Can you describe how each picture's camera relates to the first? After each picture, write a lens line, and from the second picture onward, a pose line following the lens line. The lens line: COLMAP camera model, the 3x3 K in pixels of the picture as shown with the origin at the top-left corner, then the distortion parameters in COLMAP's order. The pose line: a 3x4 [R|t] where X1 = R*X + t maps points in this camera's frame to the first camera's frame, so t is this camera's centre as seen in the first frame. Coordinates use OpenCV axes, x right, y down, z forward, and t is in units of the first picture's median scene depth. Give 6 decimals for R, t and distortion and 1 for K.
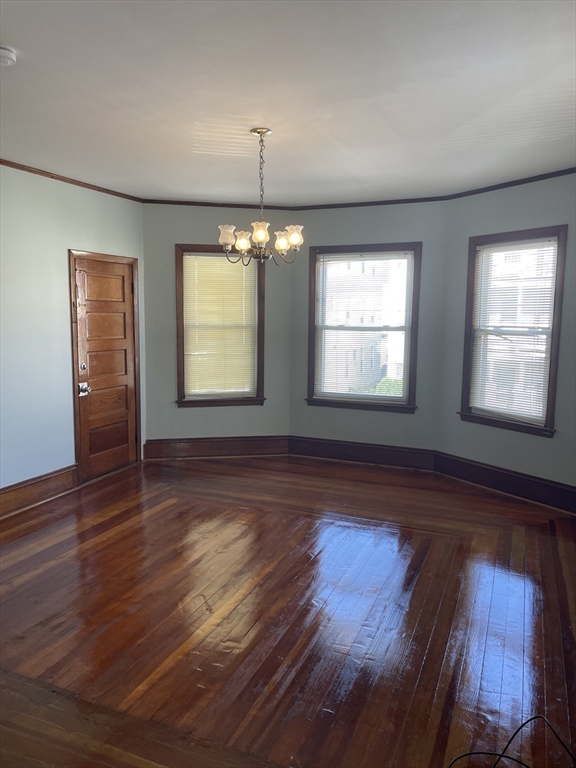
lens RADIAL K [[574.2, 0, 288.0], [0, 574.2, 384.0], [0, 0, 1]] dist [0.106841, -0.184201]
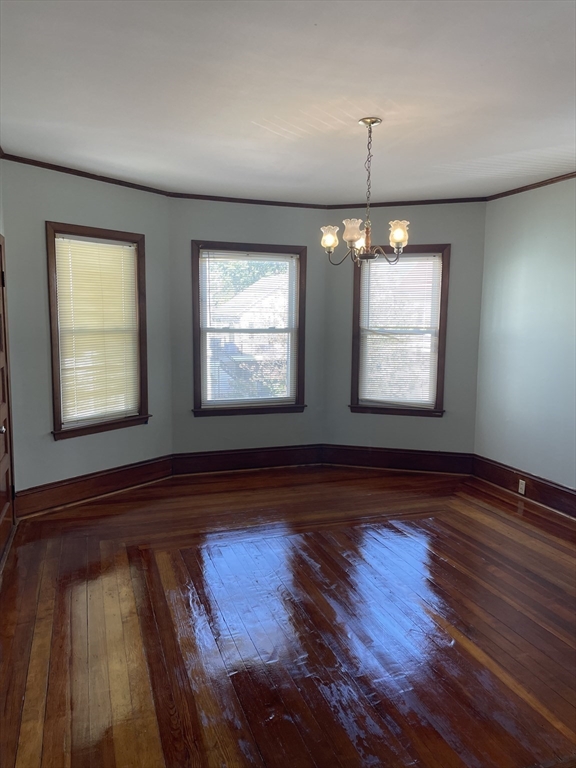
lens RADIAL K [[574.2, 0, 288.0], [0, 574.2, 384.0], [0, 0, 1]] dist [0.106841, -0.184201]
pose [[0.741344, -0.080220, 0.666313, -0.475849], [0.078626, 0.996375, 0.032478, -0.033840], [-0.666503, 0.028312, 0.744964, 0.243230]]
